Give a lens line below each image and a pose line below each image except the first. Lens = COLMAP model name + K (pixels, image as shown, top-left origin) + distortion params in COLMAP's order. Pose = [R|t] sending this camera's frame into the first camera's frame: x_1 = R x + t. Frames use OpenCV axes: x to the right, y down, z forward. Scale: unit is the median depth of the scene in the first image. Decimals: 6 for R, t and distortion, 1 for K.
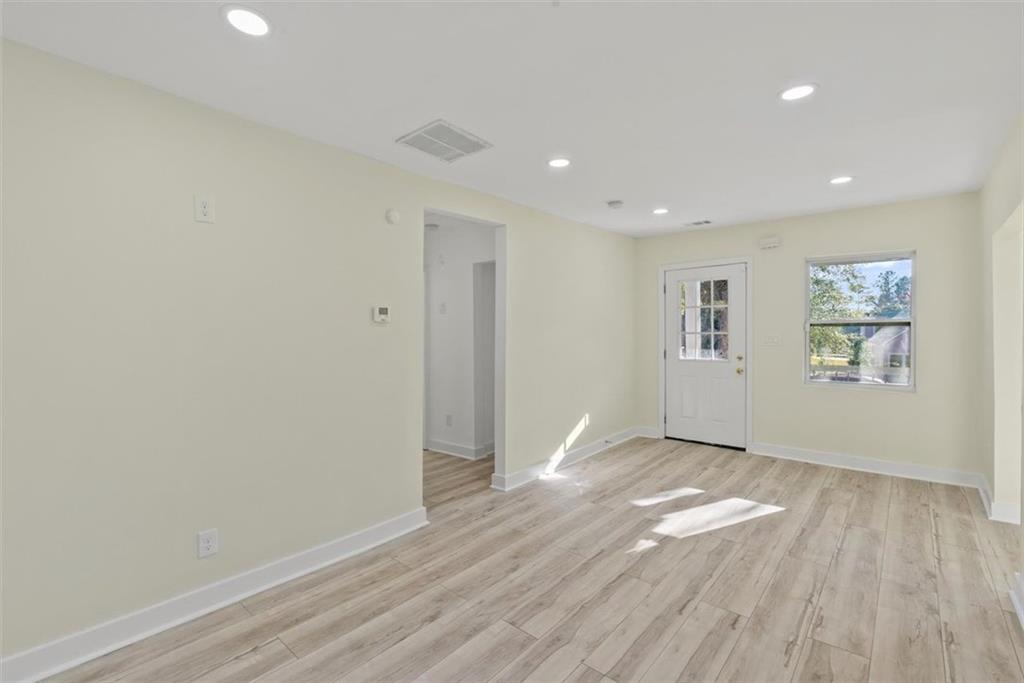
lens RADIAL K [[466.1, 0, 499.0], [0, 466.1, 344.6], [0, 0, 1]] dist [-0.011666, 0.004331]
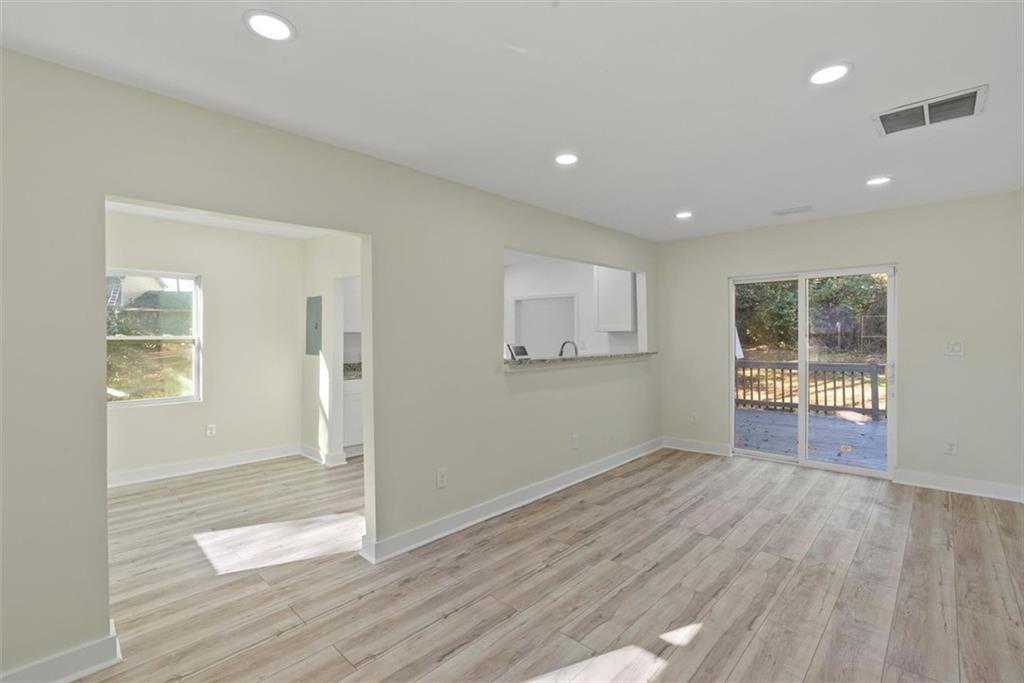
lens RADIAL K [[466.1, 0, 514.1], [0, 466.1, 341.2], [0, 0, 1]] dist [-0.011666, 0.004331]
pose [[-0.999779, 0.018446, 0.010125, 0.579943], [0.018876, 0.998845, 0.044195, -0.060407], [-0.009298, 0.044376, -0.998972, 1.711444]]
